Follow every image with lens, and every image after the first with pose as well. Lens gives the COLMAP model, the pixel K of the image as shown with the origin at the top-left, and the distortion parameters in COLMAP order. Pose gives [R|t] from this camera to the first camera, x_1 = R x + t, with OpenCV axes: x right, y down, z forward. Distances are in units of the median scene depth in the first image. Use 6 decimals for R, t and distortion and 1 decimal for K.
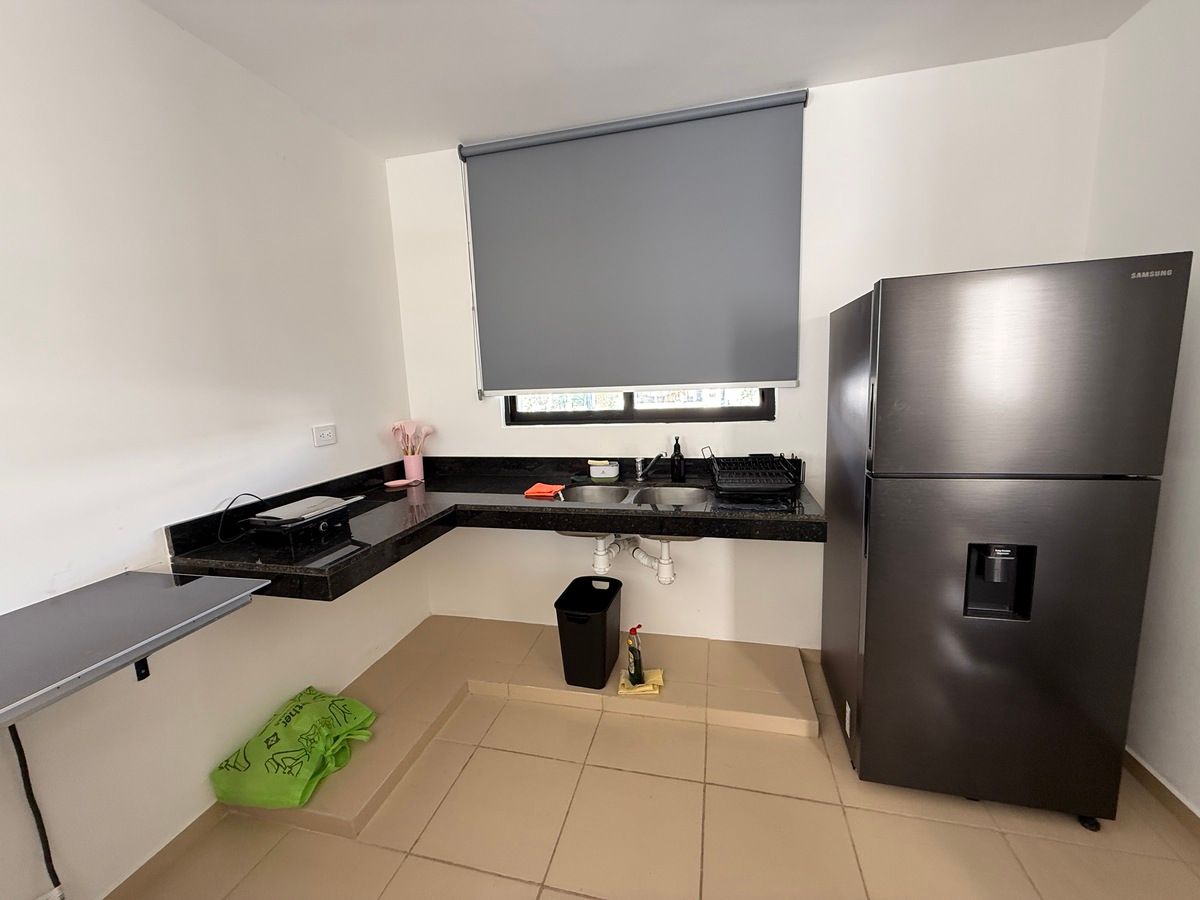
lens RADIAL K [[477.5, 0, 602.4], [0, 477.5, 450.0], [0, 0, 1]] dist [0.001421, -0.000973]
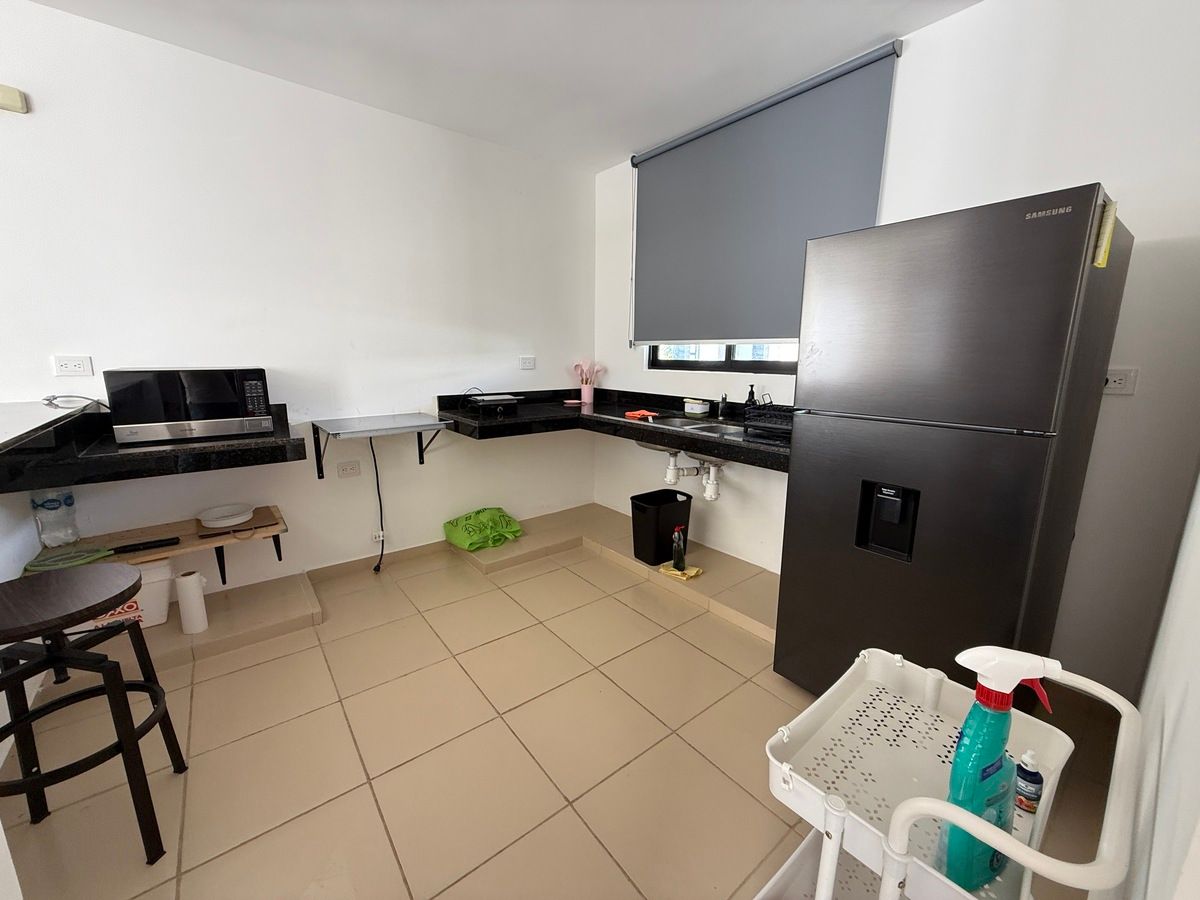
lens RADIAL K [[477.5, 0, 597.0], [0, 477.5, 449.5], [0, 0, 1]] dist [0.001421, -0.000973]
pose [[0.790094, 0.164314, -0.590553, 0.554599], [-0.128490, 0.986395, 0.102546, 0.055894], [0.599368, -0.005141, 0.800457, -0.147996]]
